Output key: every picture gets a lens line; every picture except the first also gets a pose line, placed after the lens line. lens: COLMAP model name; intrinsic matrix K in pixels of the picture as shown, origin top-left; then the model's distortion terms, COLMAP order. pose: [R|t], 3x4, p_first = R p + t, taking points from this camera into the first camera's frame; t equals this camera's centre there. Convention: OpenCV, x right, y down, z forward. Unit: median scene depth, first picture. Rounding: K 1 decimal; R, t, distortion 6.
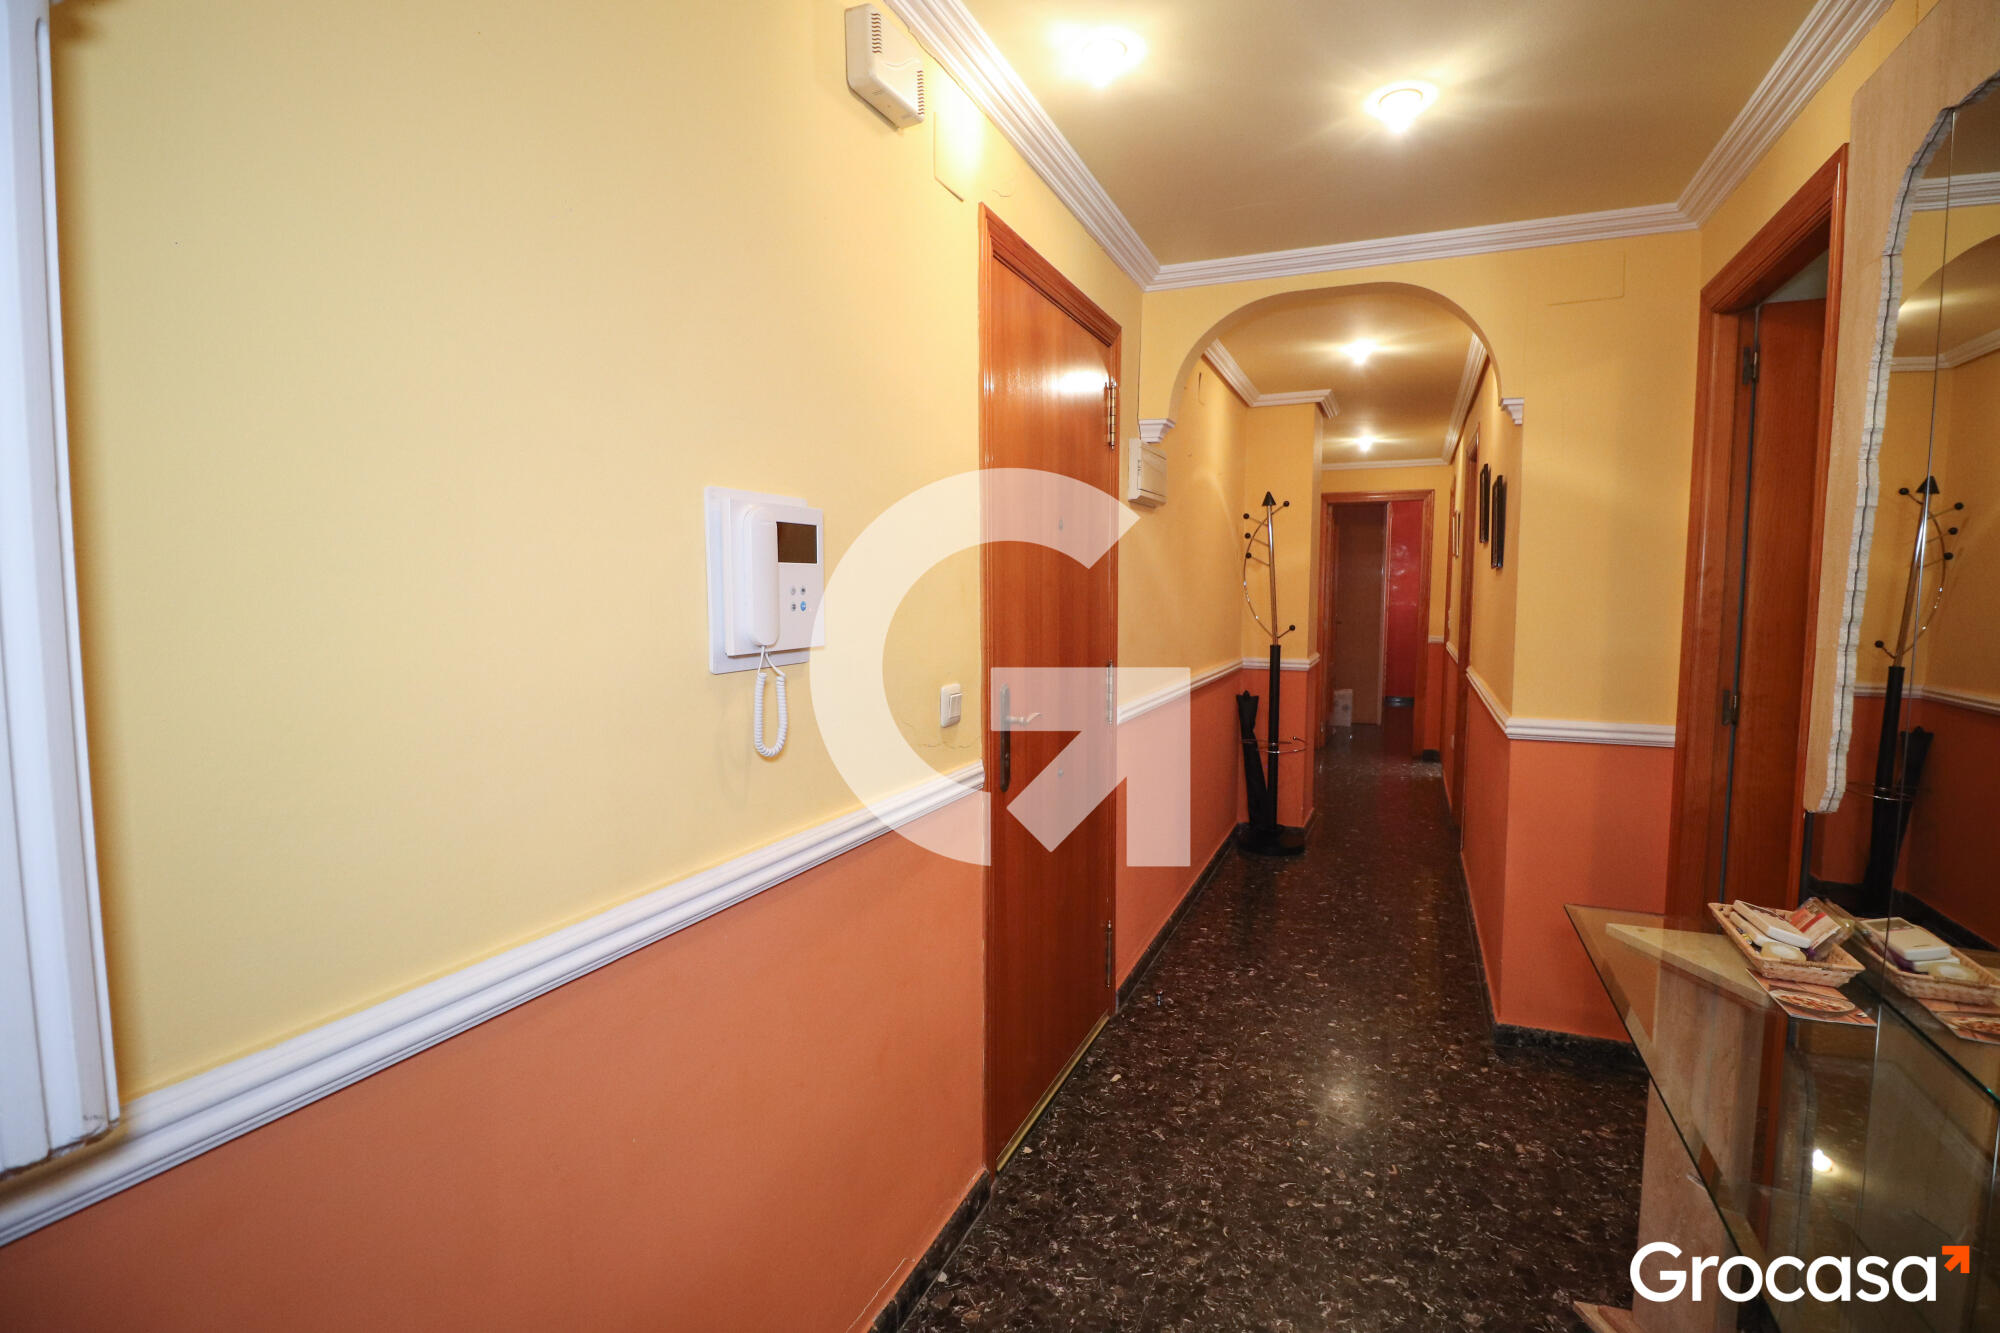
lens RADIAL K [[922.2, 0, 1001.7], [0, 922.2, 660.7], [0, 0, 1]] dist [-0.004265, -0.002478]
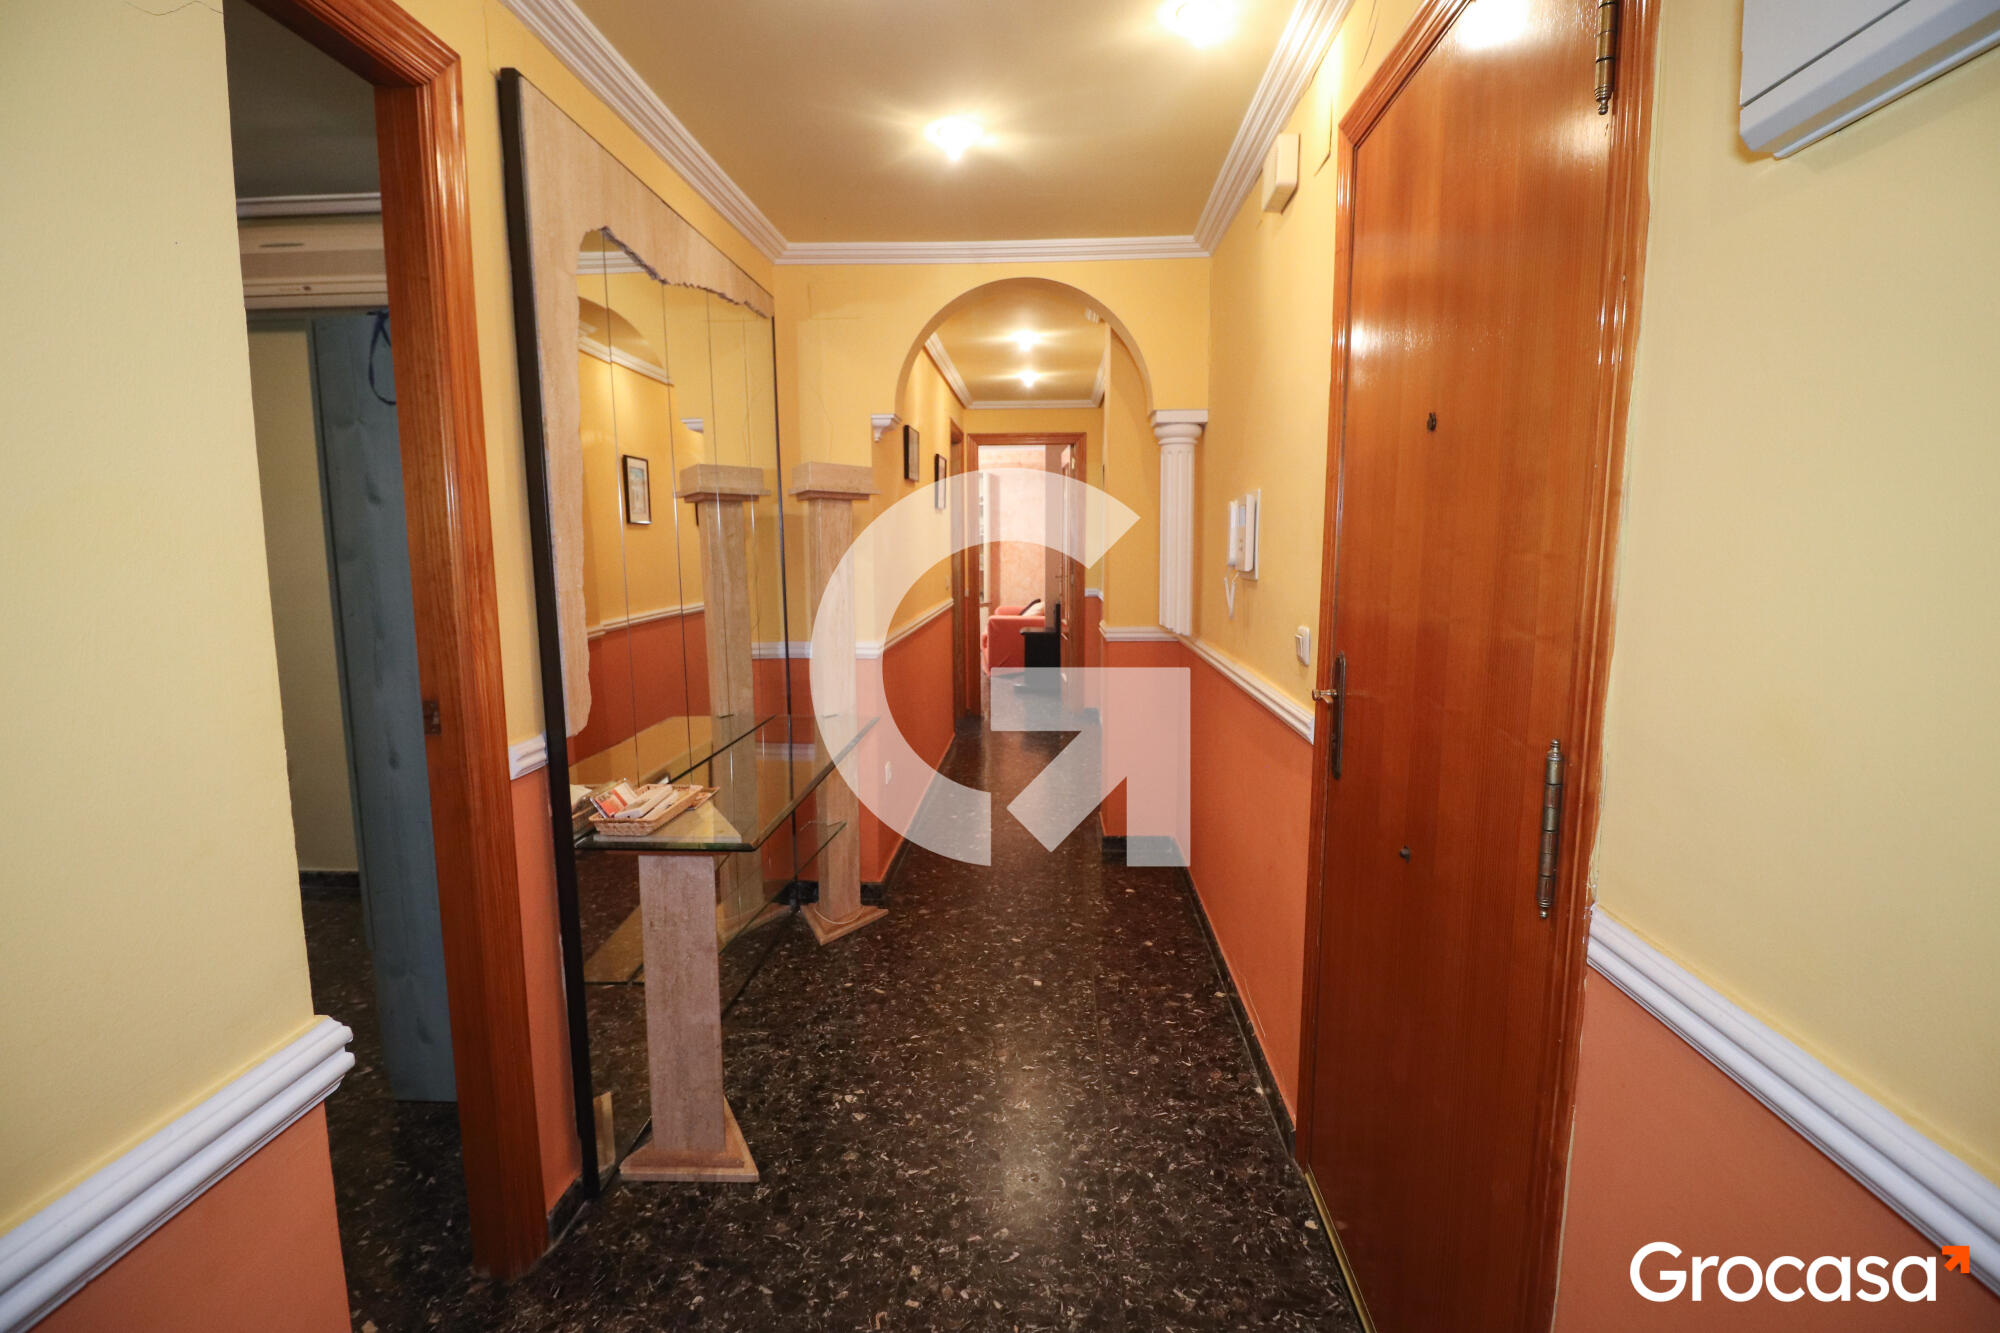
lens RADIAL K [[922.2, 0, 1001.4], [0, 922.2, 658.8], [0, 0, 1]] dist [-0.004265, -0.002478]
pose [[-0.935758, 0.043694, -0.349927, 0.623227], [-0.030113, 0.978769, 0.202742, -0.135427], [0.351356, 0.200255, -0.914575, 1.755915]]
